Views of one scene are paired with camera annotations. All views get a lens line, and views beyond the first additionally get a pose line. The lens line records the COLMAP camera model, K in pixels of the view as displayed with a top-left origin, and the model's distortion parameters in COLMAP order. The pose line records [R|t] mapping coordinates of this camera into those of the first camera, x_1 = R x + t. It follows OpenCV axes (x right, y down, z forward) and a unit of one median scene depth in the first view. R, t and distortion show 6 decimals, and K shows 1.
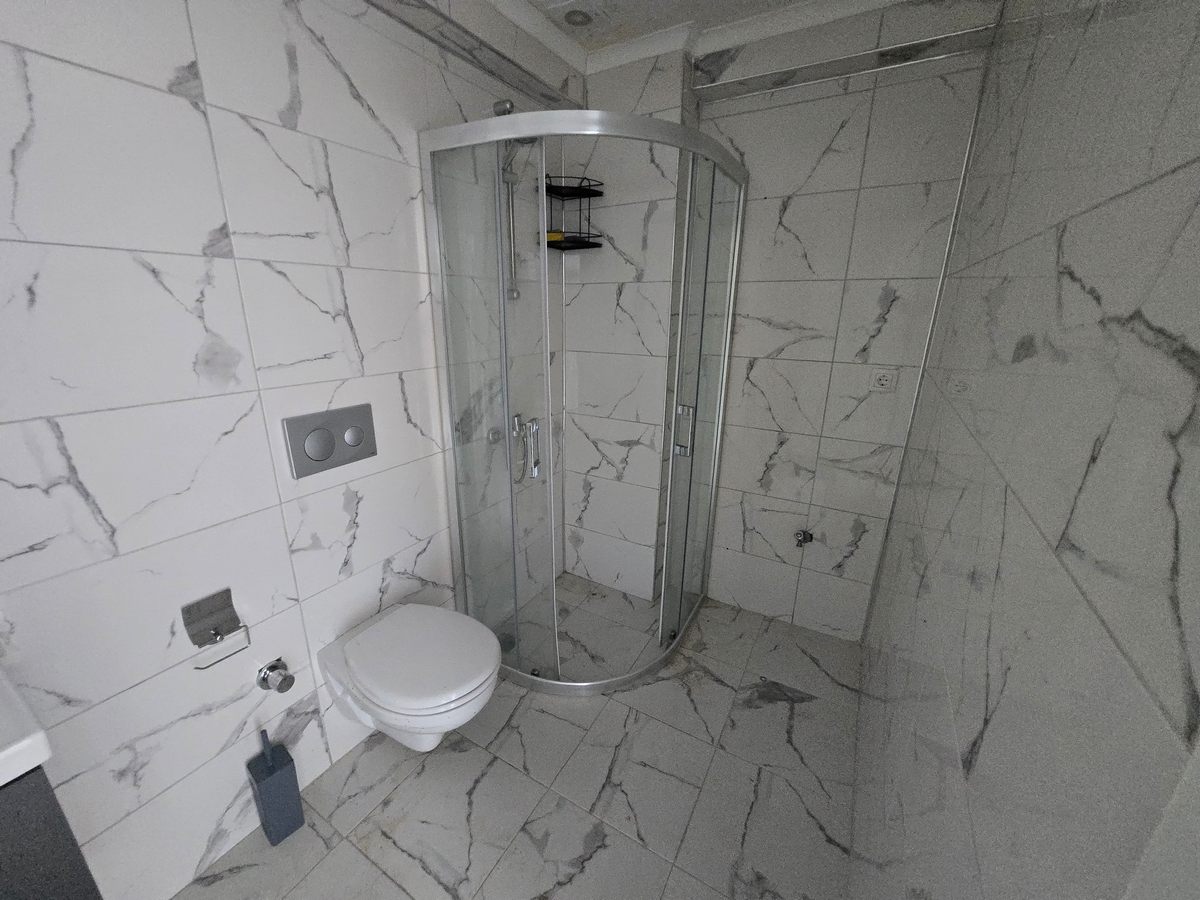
lens RADIAL K [[470.4, 0, 589.8], [0, 470.4, 447.0], [0, 0, 1]] dist [0.003502, -0.002505]
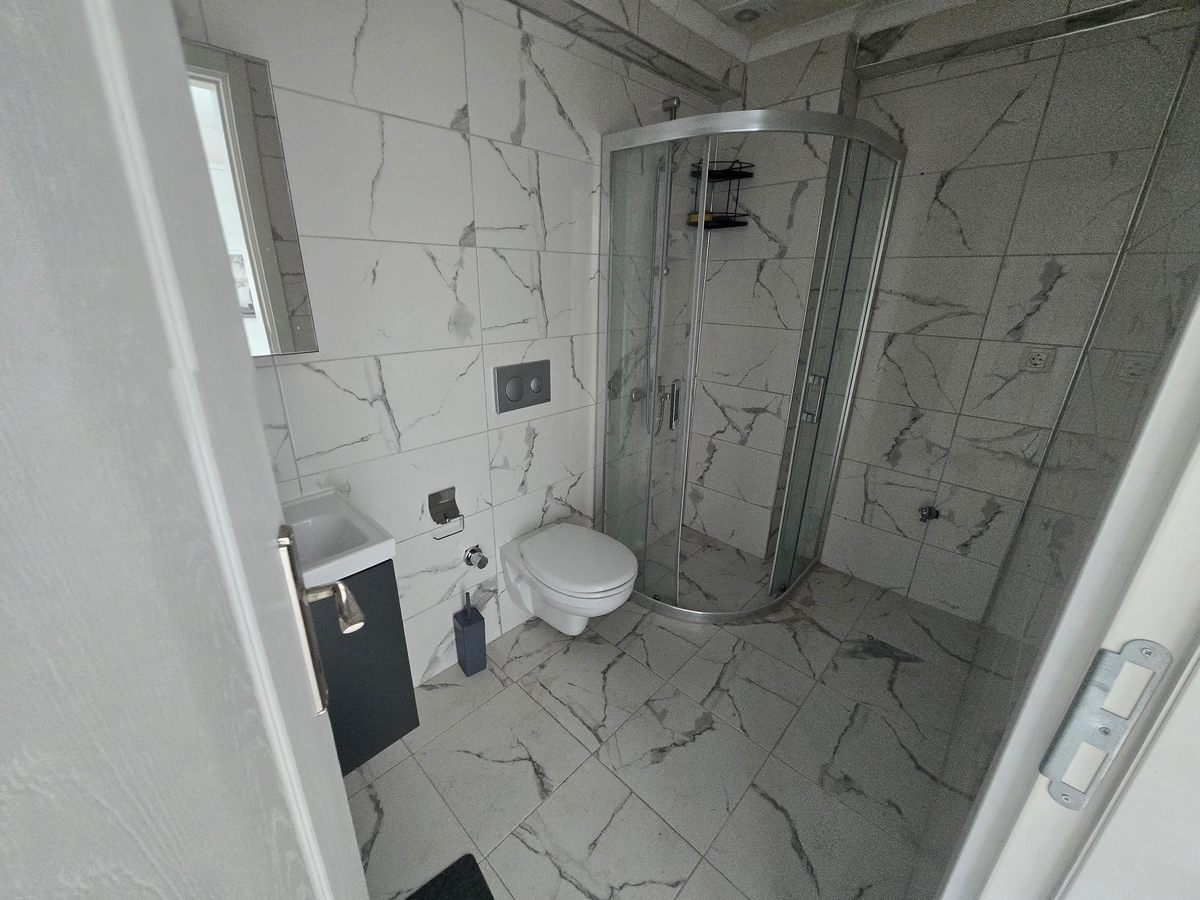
lens RADIAL K [[470.4, 0, 589.8], [0, 470.4, 447.0], [0, 0, 1]] dist [0.003502, -0.002505]
pose [[0.971096, 0.081885, -0.224206, -0.051931], [-0.069933, 0.995700, 0.060753, 0.050248], [0.228216, -0.043317, 0.972646, -0.193599]]
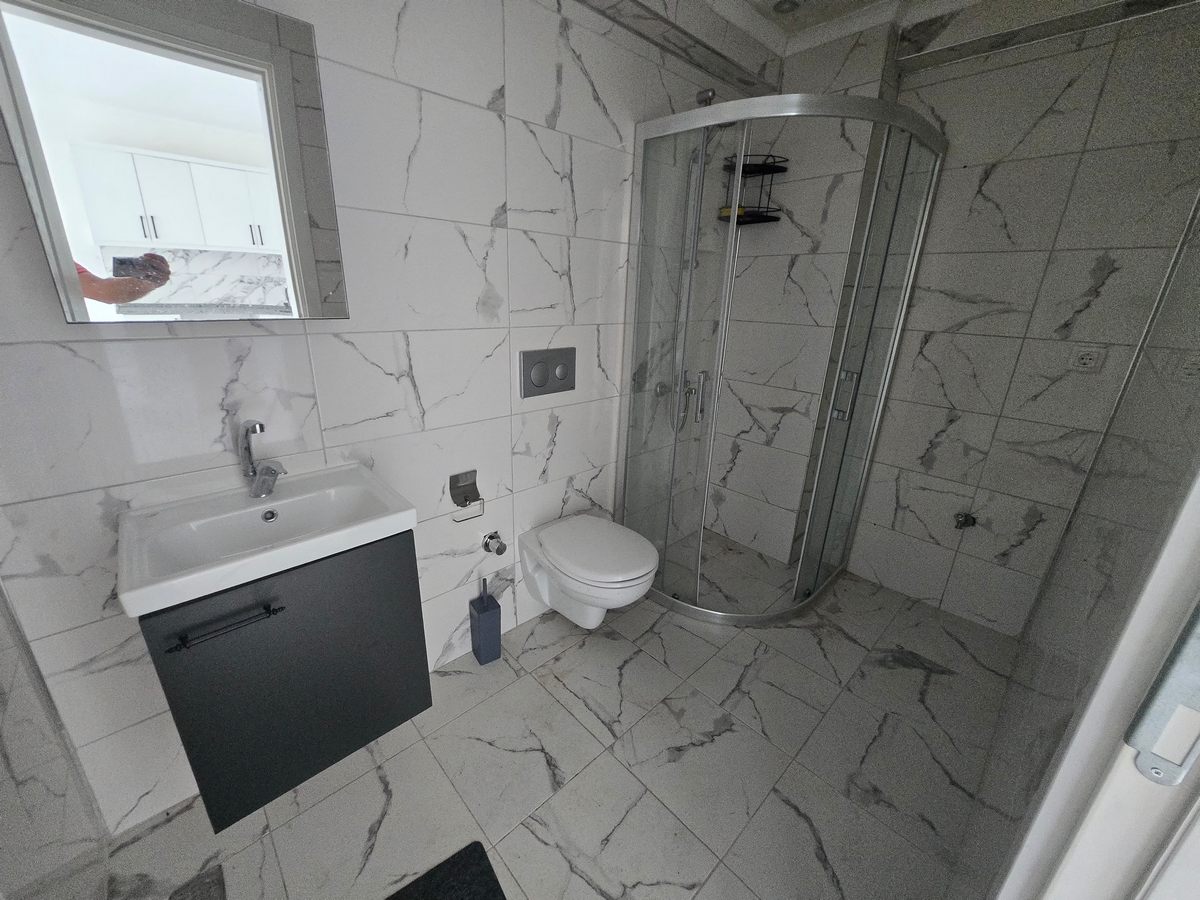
lens RADIAL K [[470.4, 0, 589.8], [0, 470.4, 447.0], [0, 0, 1]] dist [0.003502, -0.002505]
pose [[0.958553, 0.108436, -0.263471, -0.062165], [-0.101200, 0.994024, 0.040925, 0.104040], [0.266334, -0.012565, 0.963799, -0.182411]]
